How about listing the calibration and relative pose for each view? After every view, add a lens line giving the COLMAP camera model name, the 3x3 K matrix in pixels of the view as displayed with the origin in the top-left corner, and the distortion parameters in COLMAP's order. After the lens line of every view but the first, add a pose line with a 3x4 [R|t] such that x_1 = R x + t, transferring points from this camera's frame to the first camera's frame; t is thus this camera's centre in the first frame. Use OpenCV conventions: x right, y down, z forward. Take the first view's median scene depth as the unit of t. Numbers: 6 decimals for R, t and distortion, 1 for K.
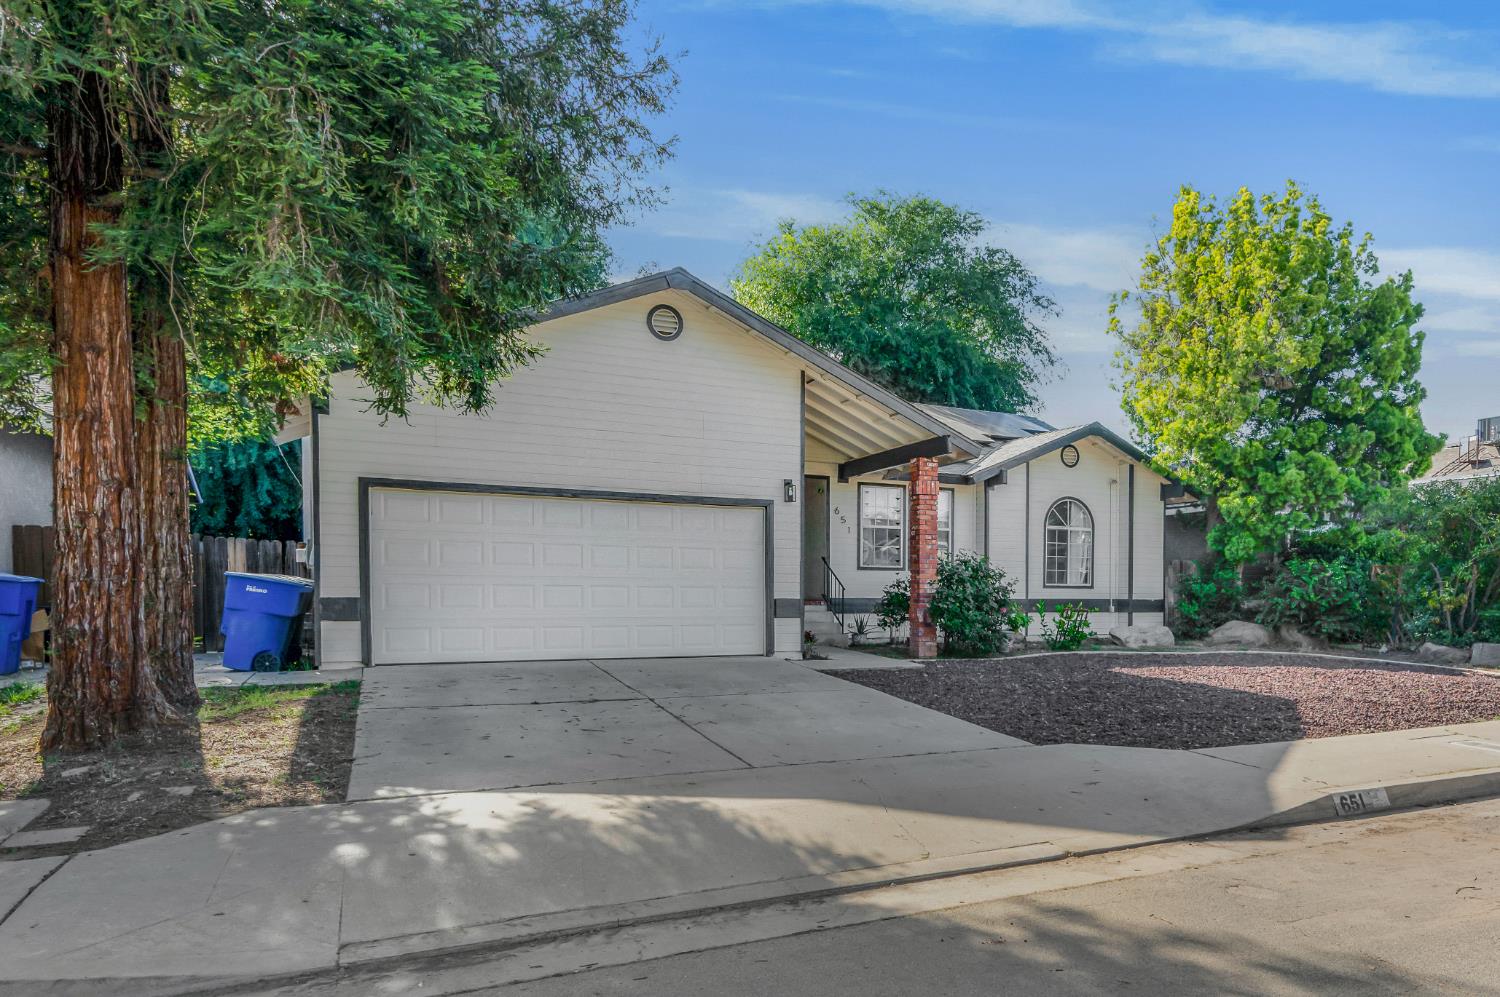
lens RADIAL K [[703.0, 0, 753.1], [0, 703.0, 595.2], [0, 0, 1]] dist [0.003338, 0.000170]
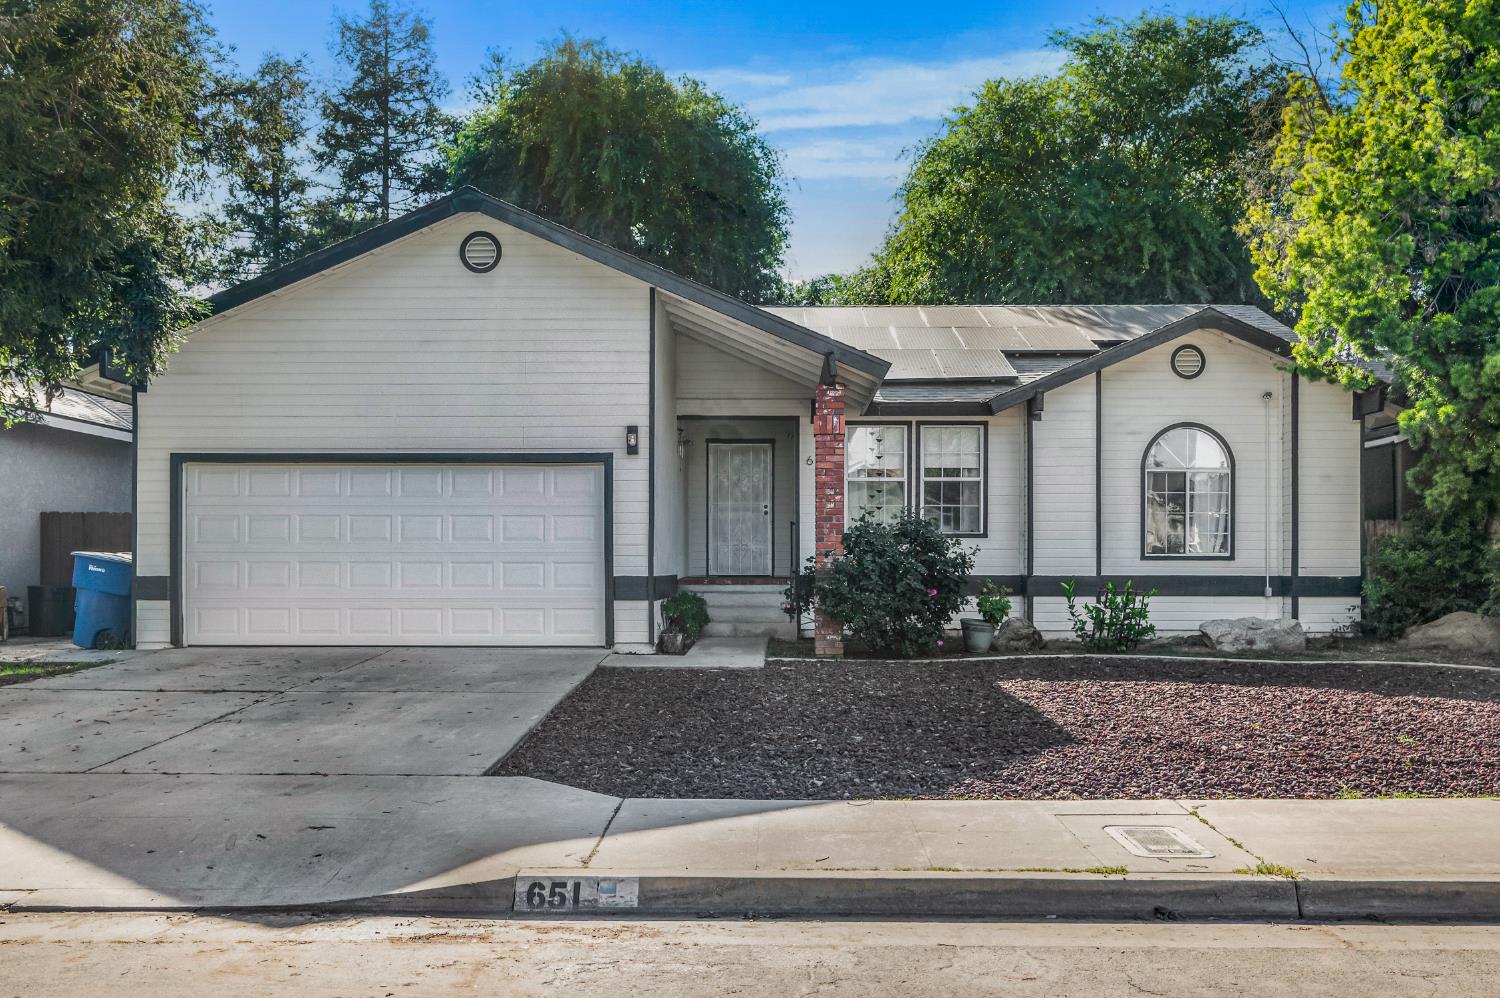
lens RADIAL K [[873.2, 0, 750.5], [0, 873.2, 538.3], [0, 0, 1]] dist [-0.003036, 0.000083]
pose [[0.937271, -0.016755, -0.348200, 0.520712], [0.004010, 0.999296, -0.037291, -0.000817], [0.348579, 0.033556, 0.936678, 0.120239]]
